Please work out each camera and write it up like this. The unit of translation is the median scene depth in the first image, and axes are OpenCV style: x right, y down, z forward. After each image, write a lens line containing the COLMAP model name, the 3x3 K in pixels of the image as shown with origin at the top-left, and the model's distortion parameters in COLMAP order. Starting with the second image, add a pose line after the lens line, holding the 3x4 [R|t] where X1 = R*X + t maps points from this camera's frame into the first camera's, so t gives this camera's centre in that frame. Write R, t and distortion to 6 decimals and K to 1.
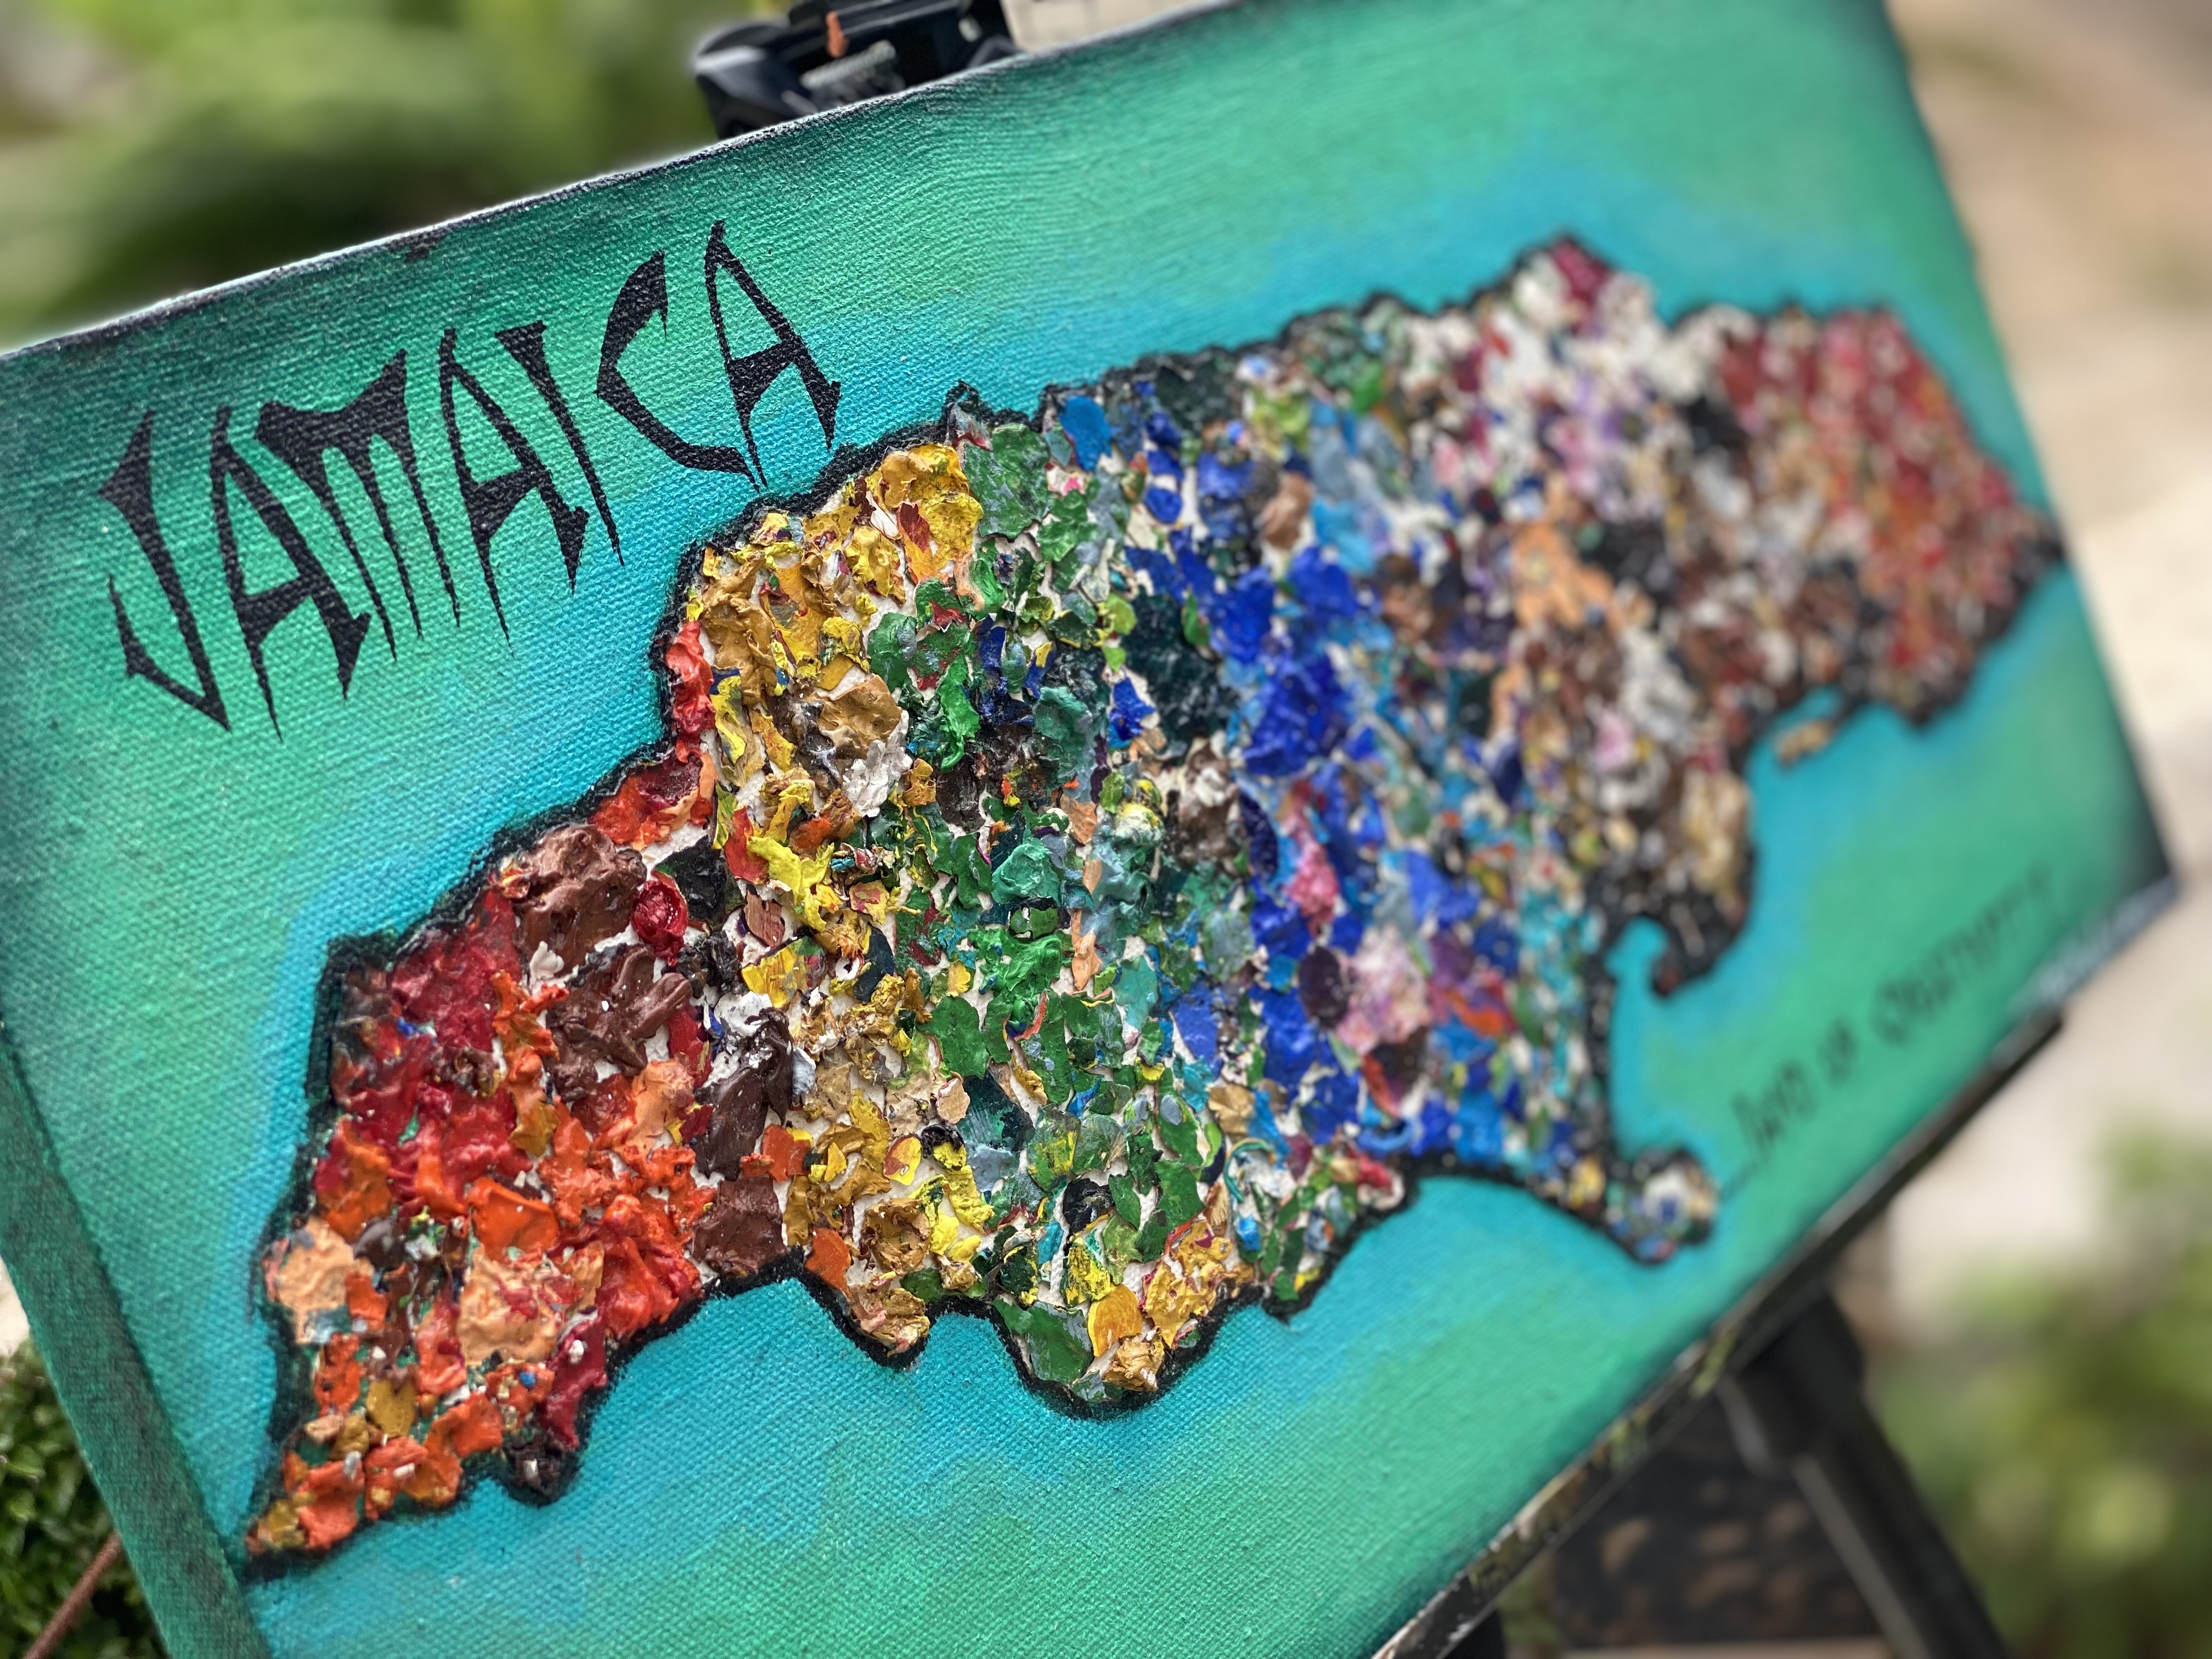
lens RADIAL K [[3349.6, 0, 1105.5], [0, 3349.6, 828.3], [0, 0, 1]] dist [0.125142, 0.000000]
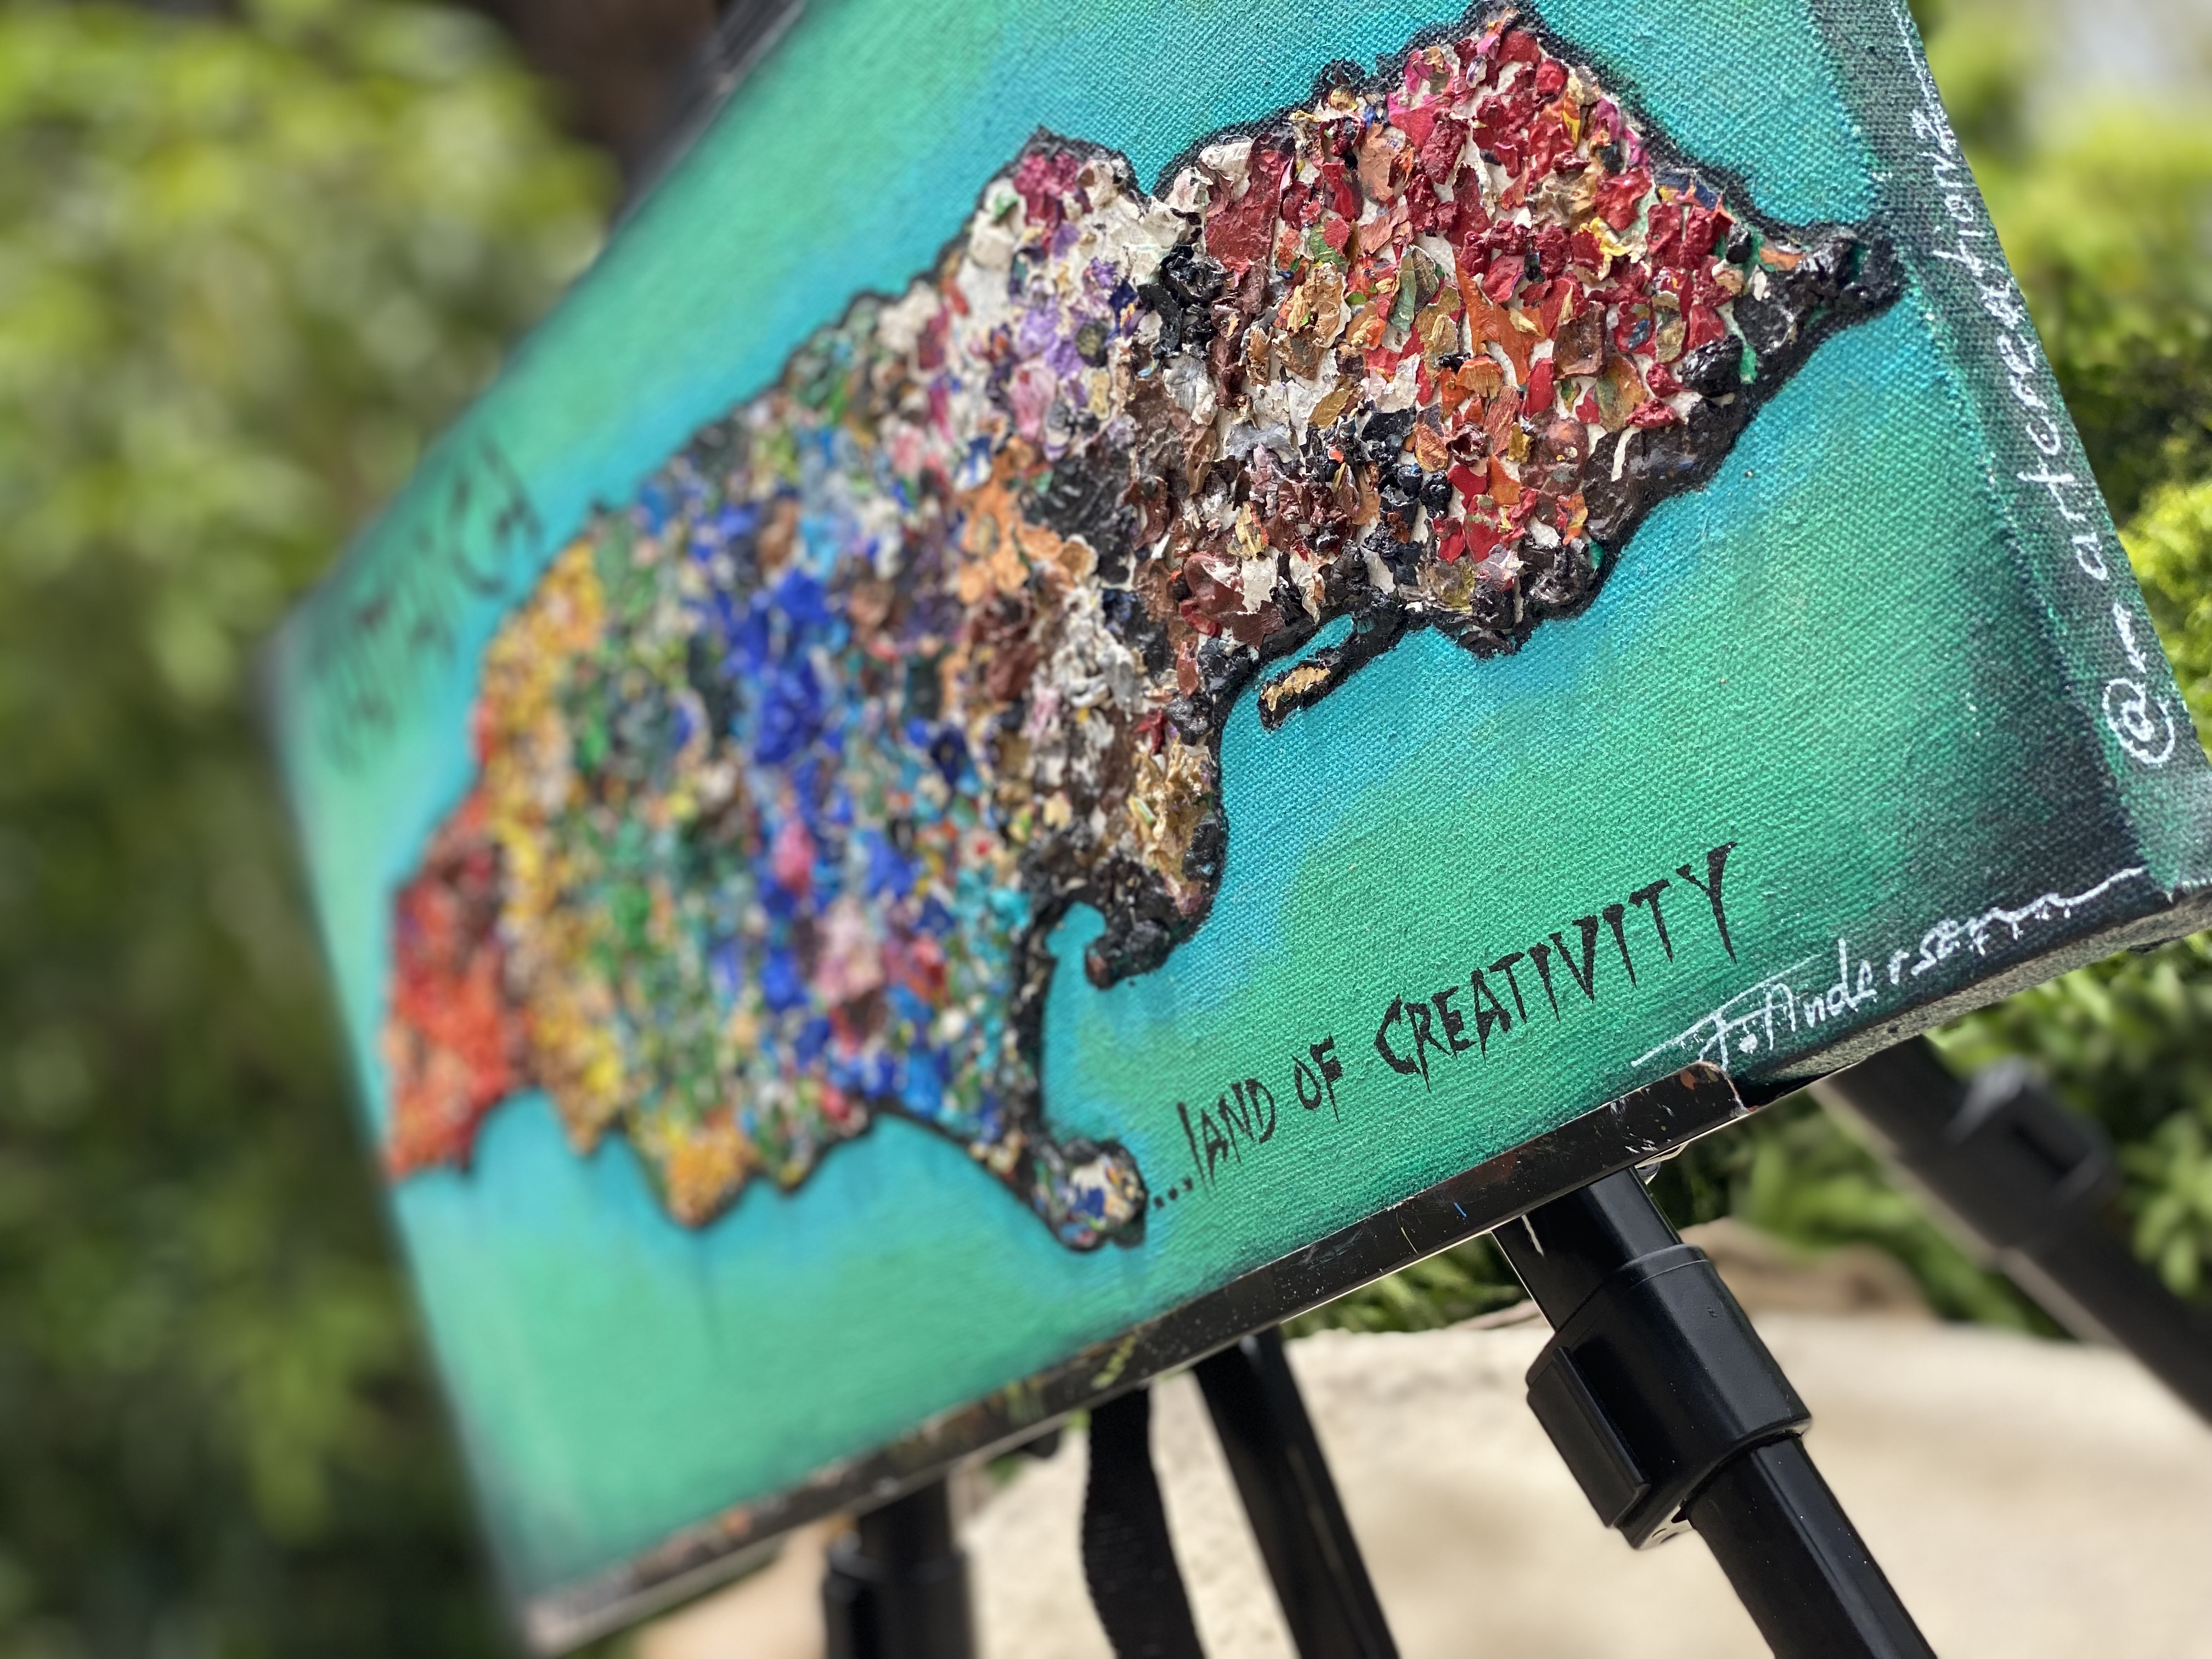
lens RADIAL K [[3349.6, 0, 1105.9], [0, 3349.6, 830.7], [0, 0, 1]] dist [0.125142, 0.000000]
pose [[-0.171573, 0.179725, -0.968639, 1.115693], [0.210320, 0.967234, 0.142211, -0.130101], [0.962459, -0.179325, -0.203751, 1.256844]]
